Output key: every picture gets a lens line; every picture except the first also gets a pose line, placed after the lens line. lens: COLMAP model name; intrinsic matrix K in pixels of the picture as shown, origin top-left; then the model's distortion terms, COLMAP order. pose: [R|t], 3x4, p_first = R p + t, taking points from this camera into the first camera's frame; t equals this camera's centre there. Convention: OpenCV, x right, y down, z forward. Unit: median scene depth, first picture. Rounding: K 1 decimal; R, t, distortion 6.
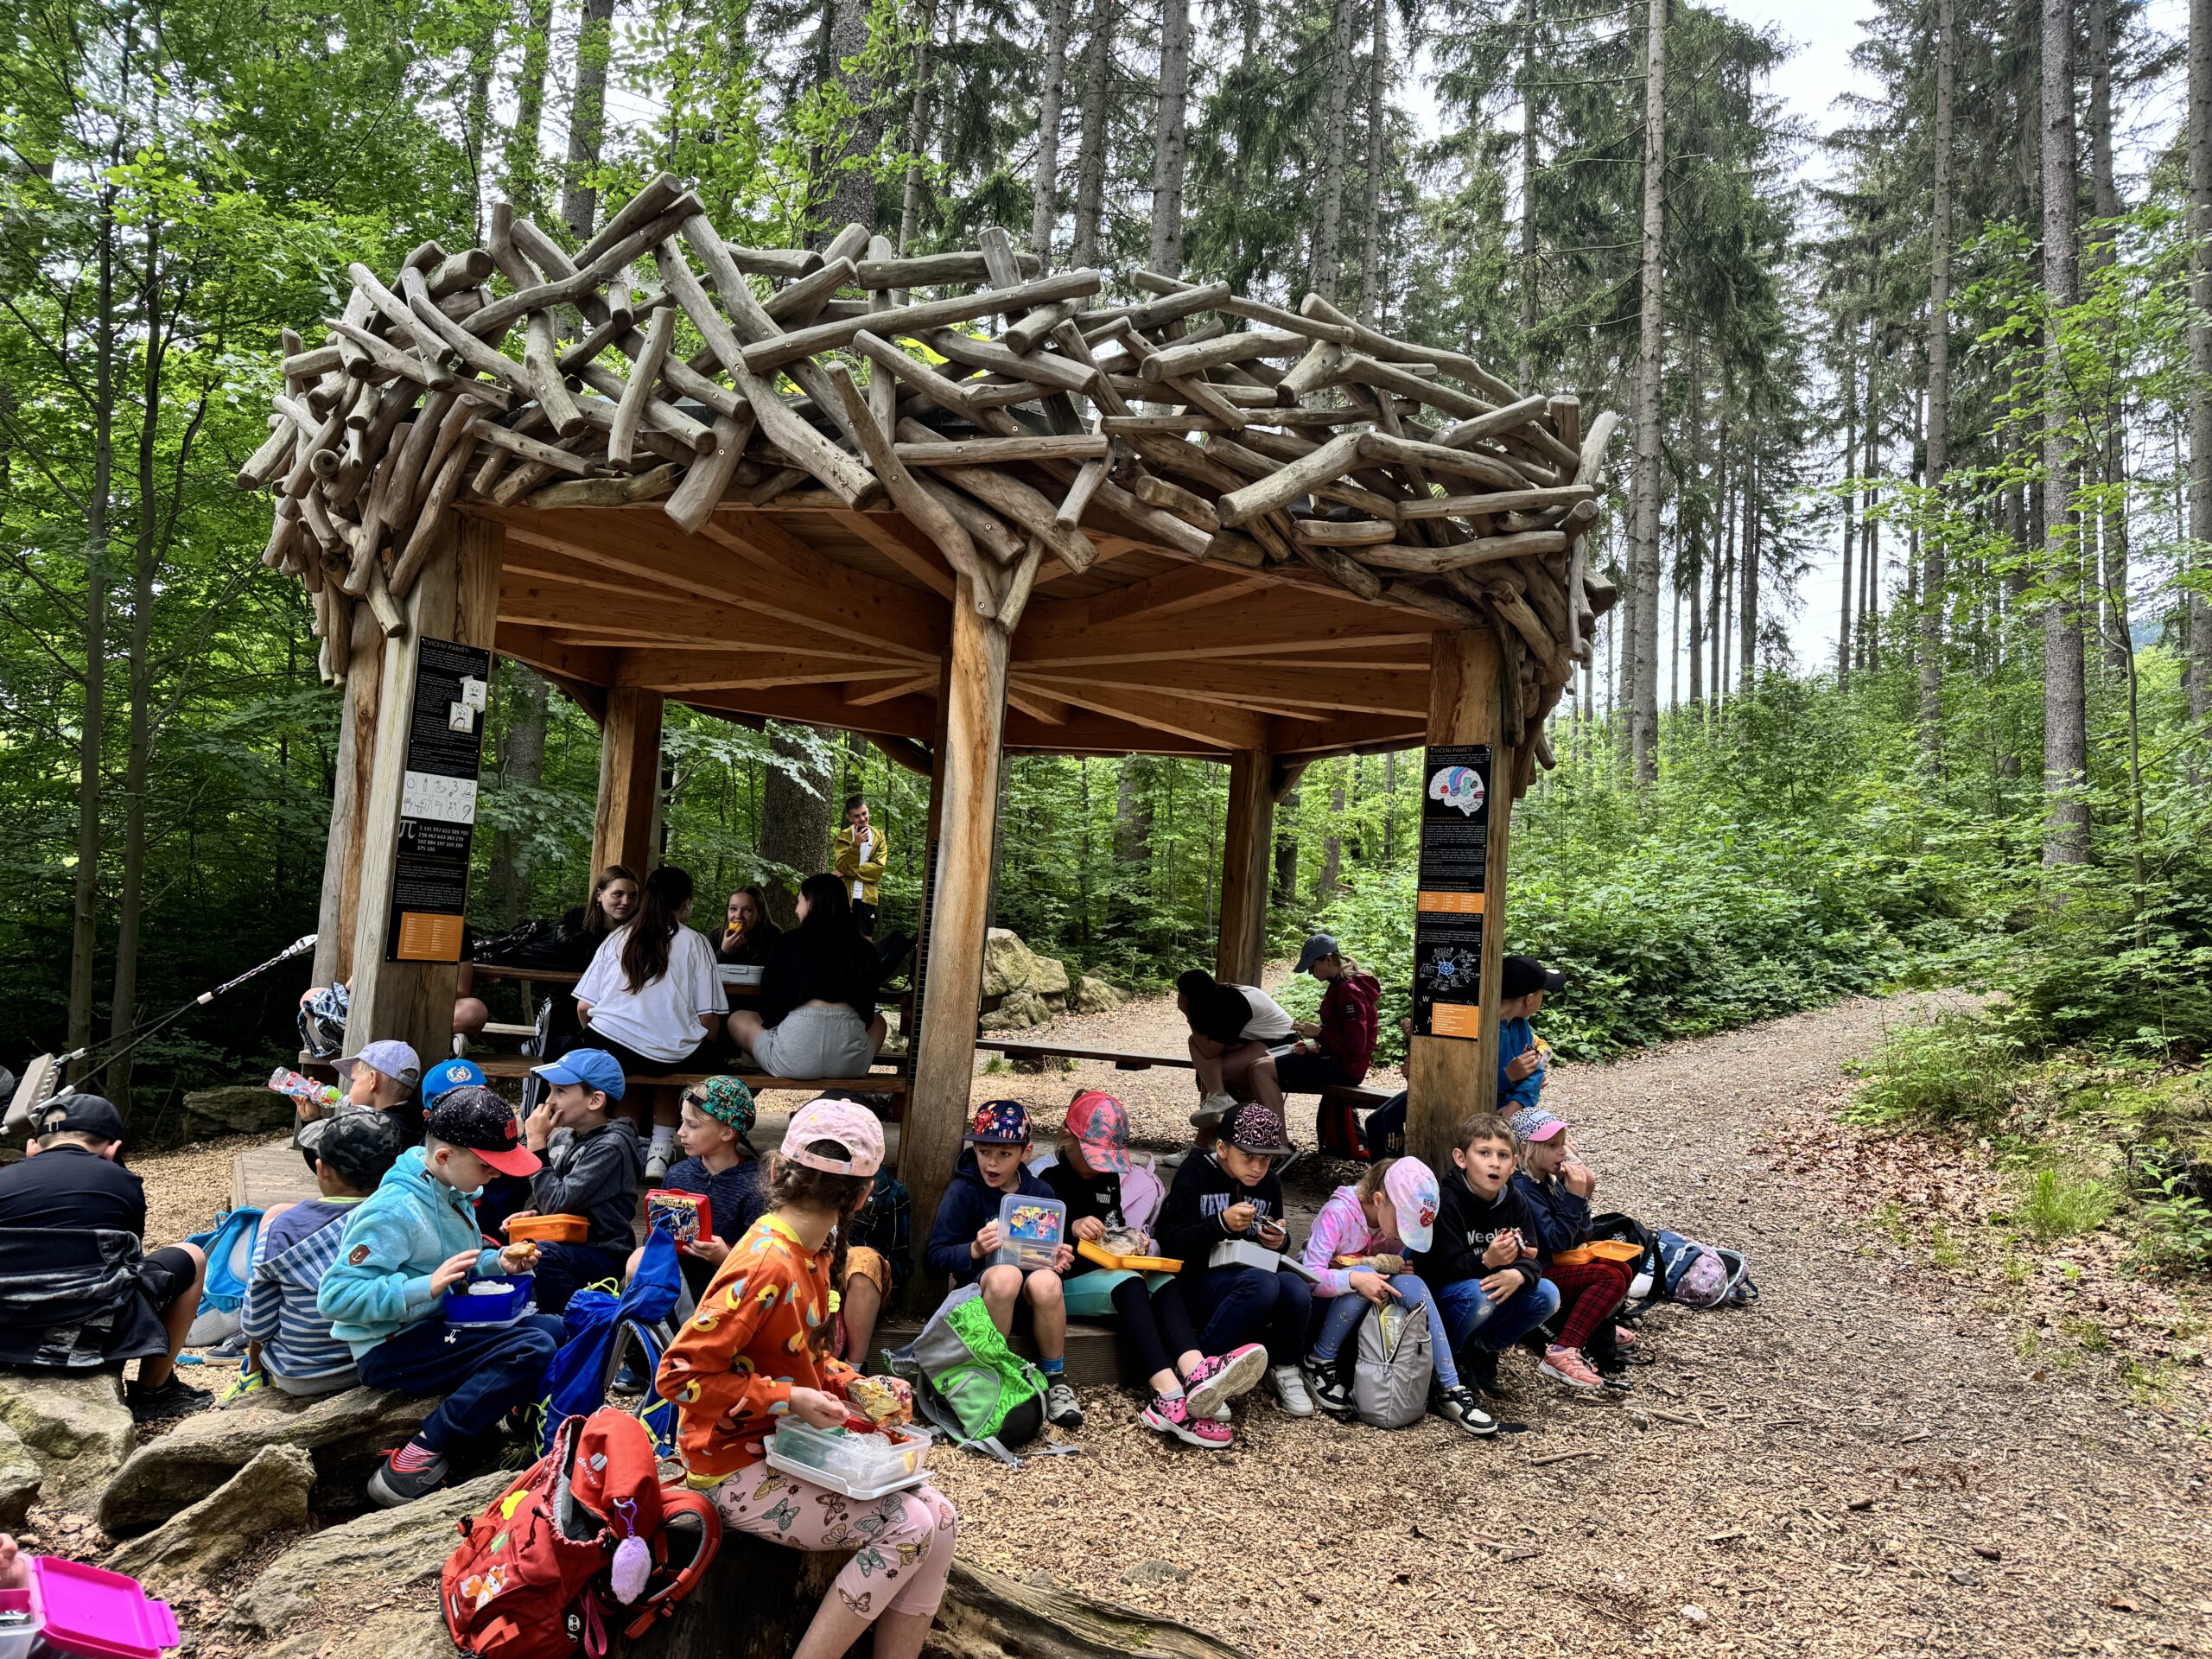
lens RADIAL K [[1585.8, 0, 1103.8], [0, 1585.8, 842.5], [0, 0, 1]] dist [0.092262, -0.093420]
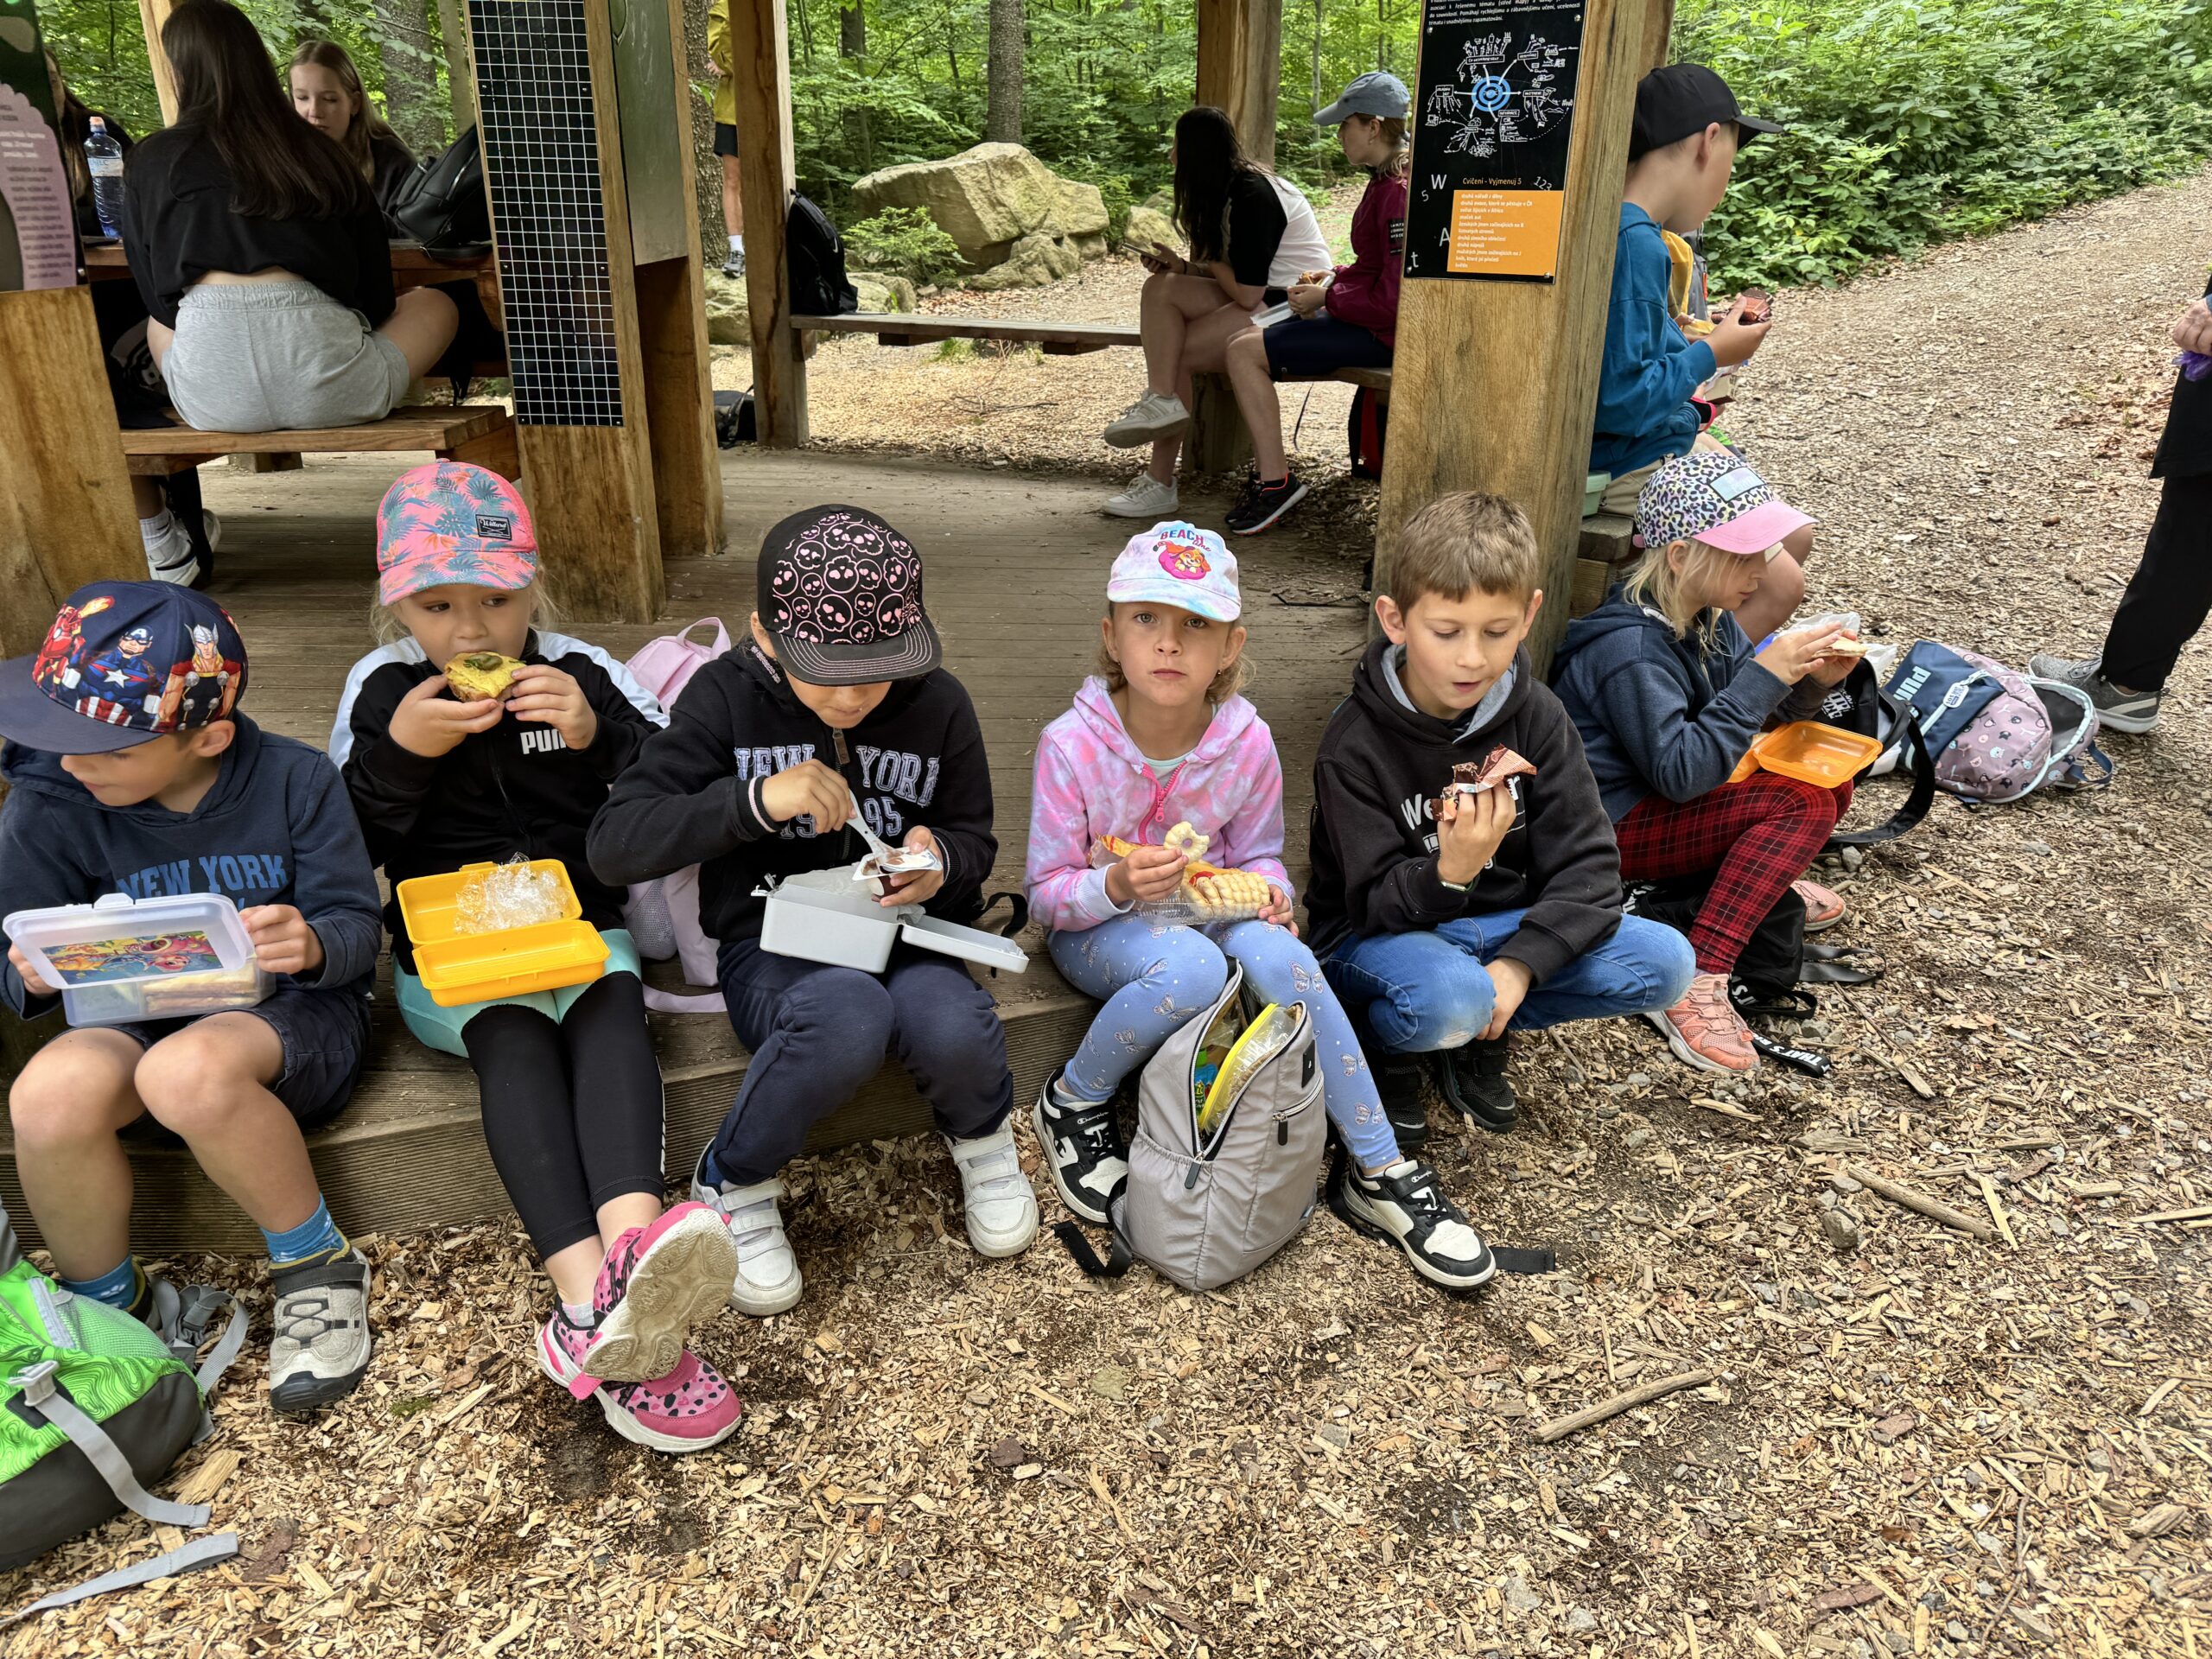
lens RADIAL K [[1585.8, 0, 1103.8], [0, 1585.8, 842.5], [0, 0, 1]] dist [0.092262, -0.093420]
pose [[0.993921, -0.018075, -0.108600, 0.066904], [0.064027, 0.897362, 0.436626, 0.027135], [0.089561, -0.440925, 0.893064, 0.229268]]
